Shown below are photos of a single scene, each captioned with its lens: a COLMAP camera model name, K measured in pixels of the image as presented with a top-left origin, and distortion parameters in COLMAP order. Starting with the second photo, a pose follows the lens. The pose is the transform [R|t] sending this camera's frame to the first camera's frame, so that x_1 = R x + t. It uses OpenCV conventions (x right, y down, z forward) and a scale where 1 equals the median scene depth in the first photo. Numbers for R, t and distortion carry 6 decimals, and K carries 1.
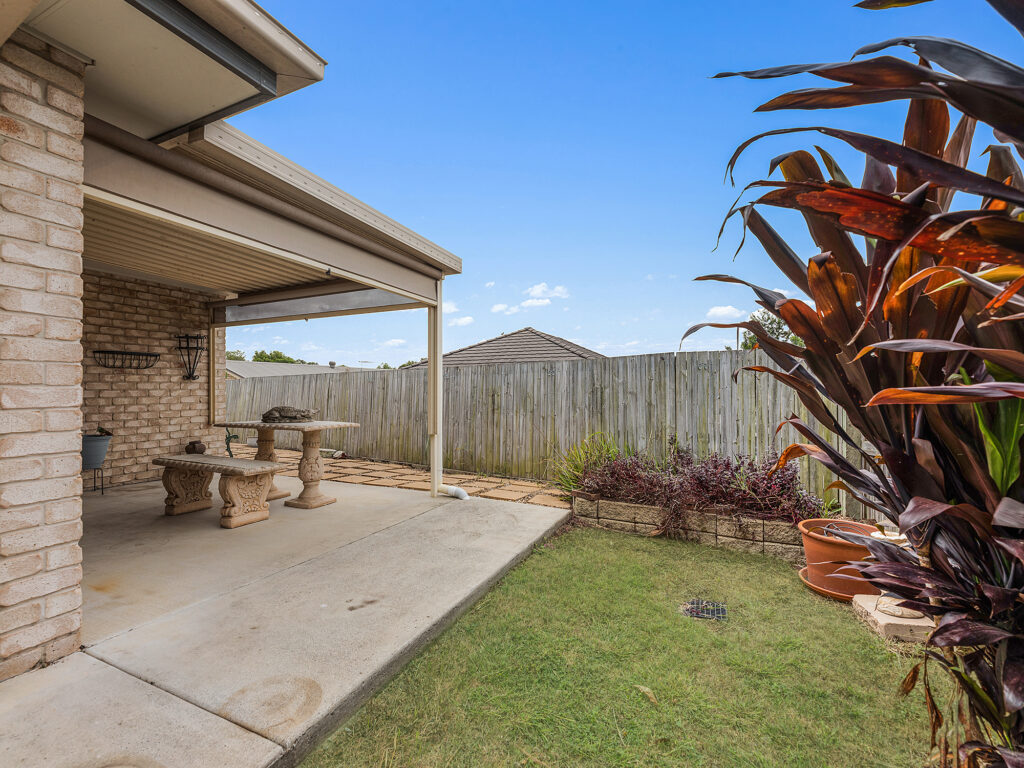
lens RADIAL K [[464.4, 0, 479.3], [0, 464.4, 398.6], [0, 0, 1]] dist [-0.005088, 0.000169]
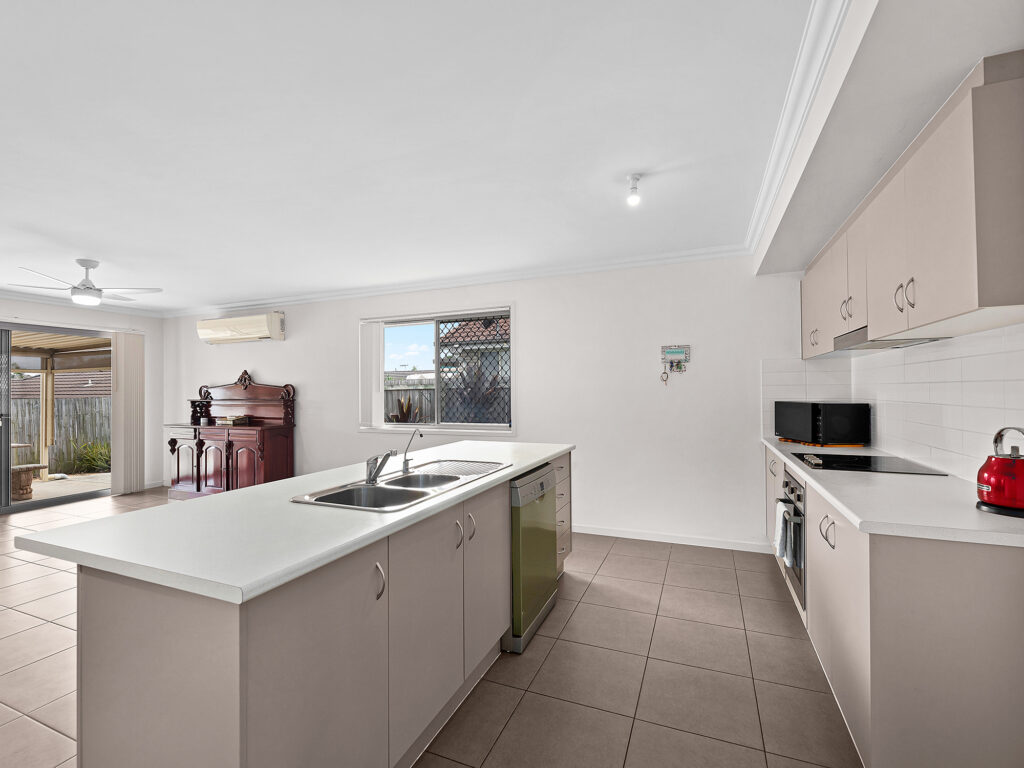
lens RADIAL K [[464.4, 0, 513.9], [0, 464.4, 390.0], [0, 0, 1]] dist [-0.005088, 0.000169]
pose [[-0.062185, 0.006753, 0.998042, -1.660945], [0.026729, 0.999630, -0.005099, -0.066094], [-0.997707, 0.026359, -0.062342, -0.565057]]
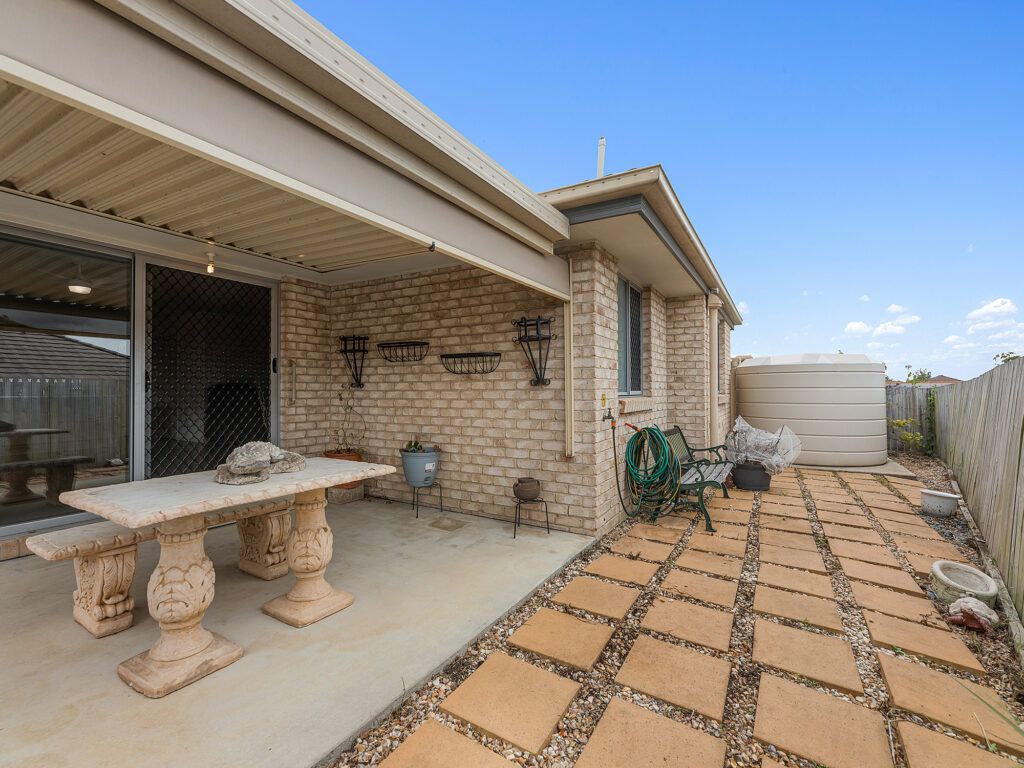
lens RADIAL K [[464.4, 0, 514.2], [0, 464.4, 382.5], [0, 0, 1]] dist [-0.005088, 0.000169]
pose [[-0.070194, -0.012847, -0.997451, 0.054214], [-0.015393, 0.999812, -0.011795, -0.038688], [0.997415, 0.014525, -0.070378, 1.076630]]
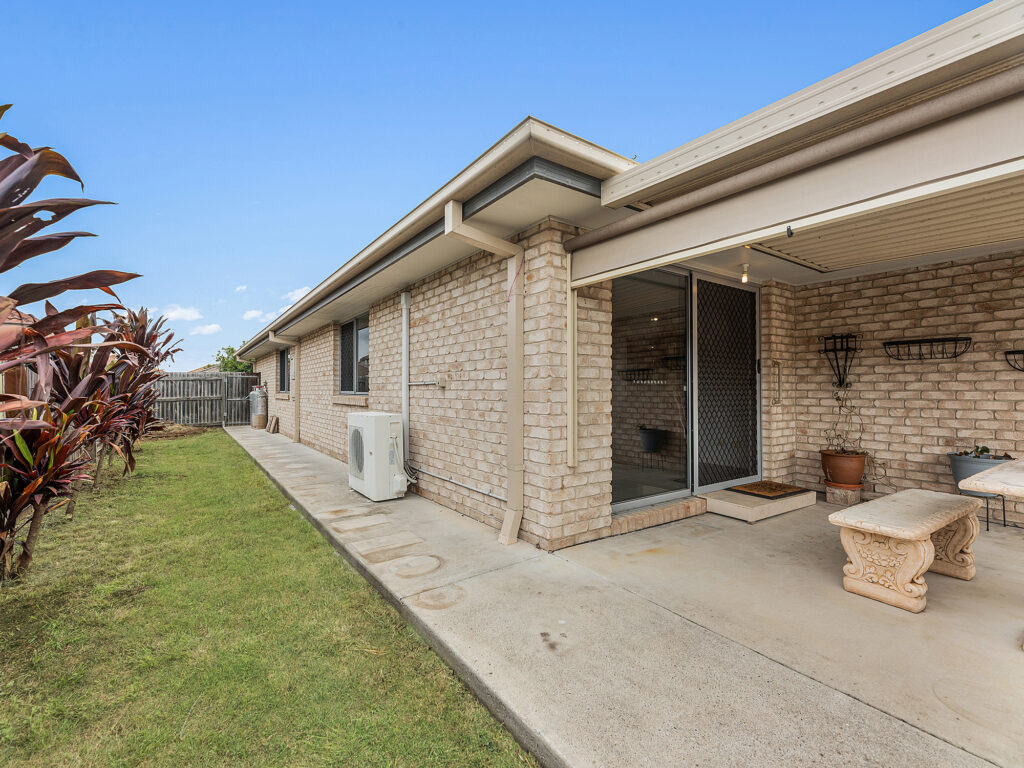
lens RADIAL K [[464.4, 0, 509.2], [0, 464.4, 379.8], [0, 0, 1]] dist [-0.005088, 0.000169]
pose [[-0.484668, -0.017015, -0.874533, 0.255054], [-0.014927, 0.999826, -0.011181, -0.029674], [0.874571, 0.007635, -0.484837, 0.571406]]
